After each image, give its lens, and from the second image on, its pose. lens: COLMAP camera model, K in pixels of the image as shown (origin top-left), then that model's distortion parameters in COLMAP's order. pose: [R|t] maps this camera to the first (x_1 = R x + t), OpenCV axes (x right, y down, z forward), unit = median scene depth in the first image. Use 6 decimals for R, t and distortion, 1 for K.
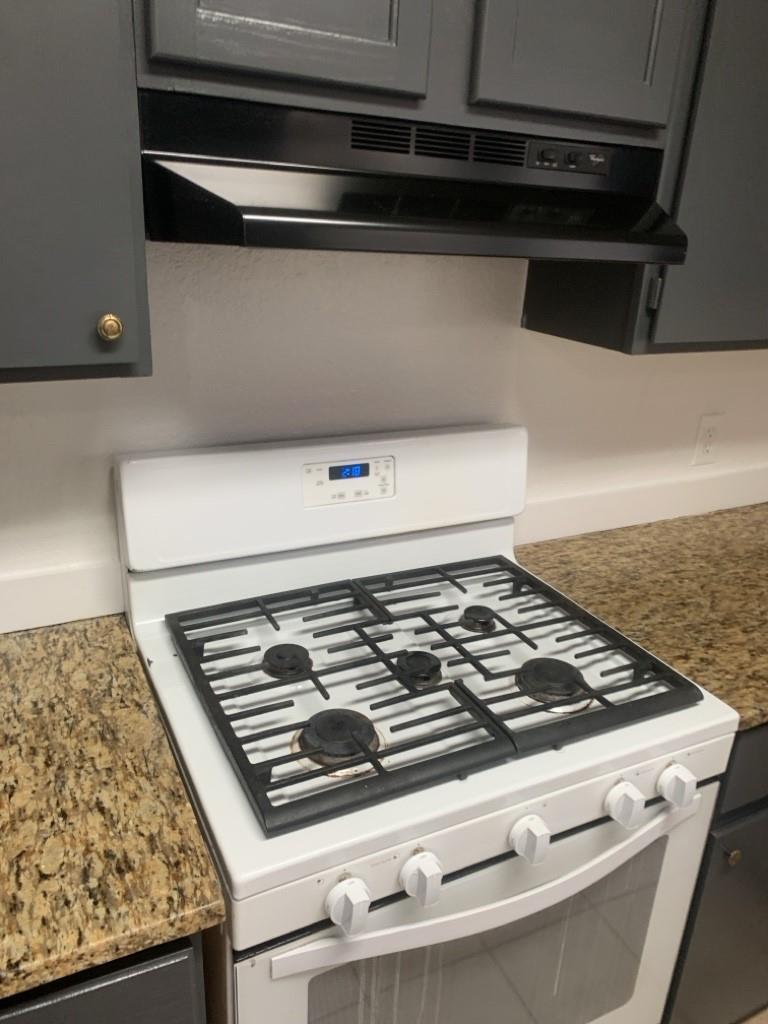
lens RADIAL K [[788.9, 0, 384.0], [0, 788.9, 512.0], [0, 0, 1]] dist [-0.004051, 0.001359]
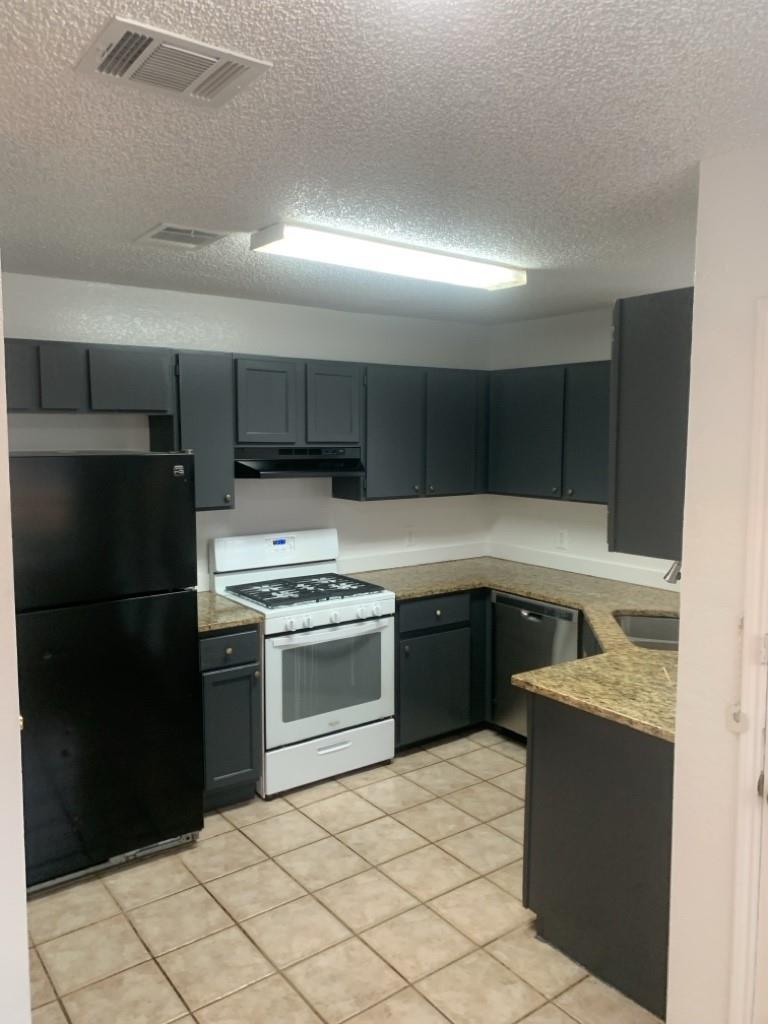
lens RADIAL K [[781.9, 0, 379.2], [0, 781.9, 491.4], [0, 0, 1]] dist [0.033340, -0.041971]
pose [[0.986003, -0.061432, 0.155000, -0.154911], [0.102664, 0.956206, -0.274098, 0.827105], [-0.131374, 0.286174, 0.949129, -2.662556]]
